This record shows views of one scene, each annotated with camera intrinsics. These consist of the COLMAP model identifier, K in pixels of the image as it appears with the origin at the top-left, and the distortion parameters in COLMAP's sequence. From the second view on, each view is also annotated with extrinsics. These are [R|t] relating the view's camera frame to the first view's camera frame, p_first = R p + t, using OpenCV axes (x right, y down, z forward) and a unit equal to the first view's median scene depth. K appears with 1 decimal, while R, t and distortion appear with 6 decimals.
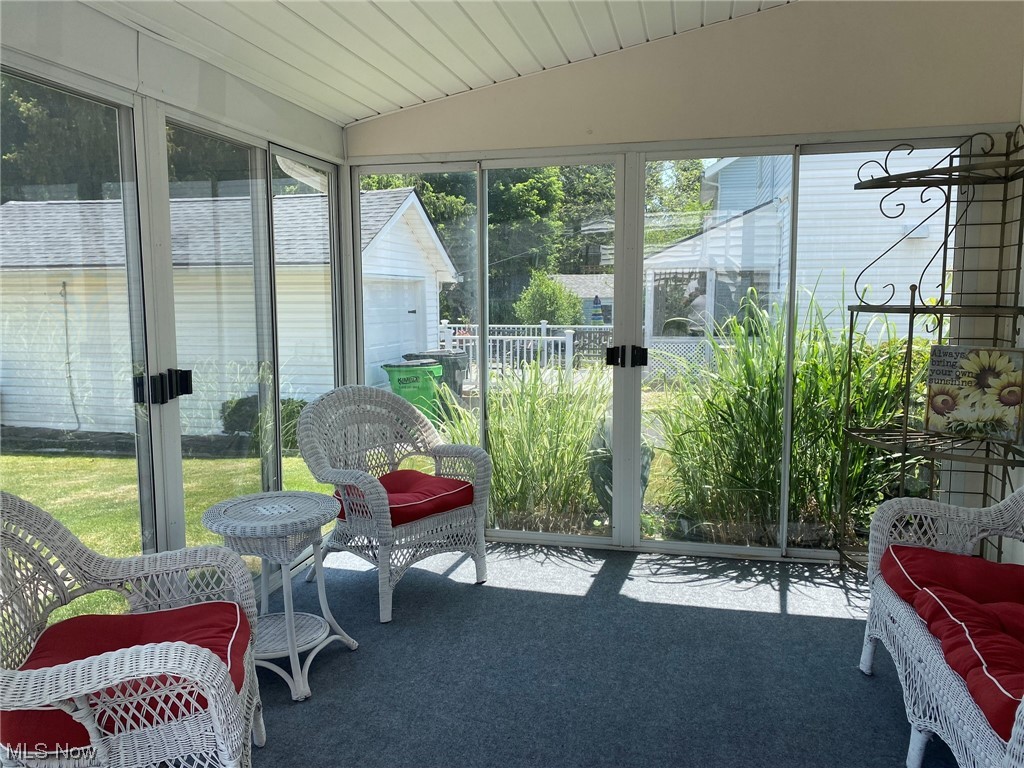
lens RADIAL K [[785.8, 0, 512.4], [0, 785.8, 378.1], [0, 0, 1]] dist [0.014486, -0.002213]
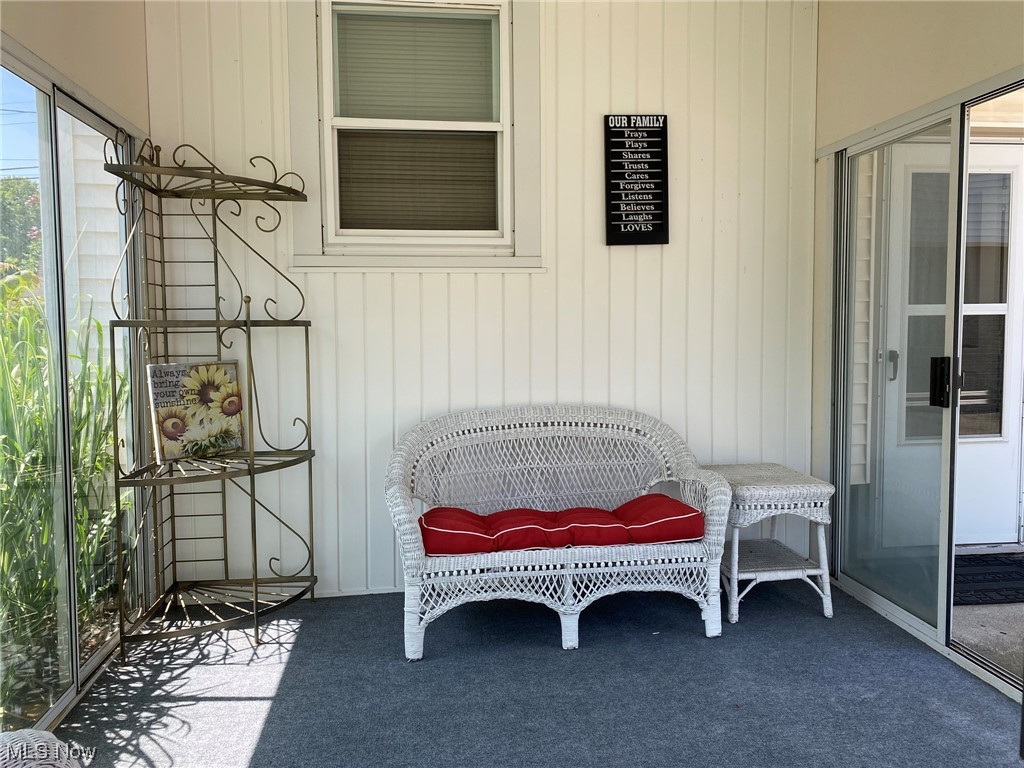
lens RADIAL K [[785.8, 0, 512.4], [0, 785.8, 378.1], [0, 0, 1]] dist [0.014486, -0.002213]
pose [[-0.354480, -0.059214, 0.933187, -0.446828], [0.109465, 0.988503, 0.104305, -0.077196], [-0.928634, 0.139125, -0.343923, 0.943036]]
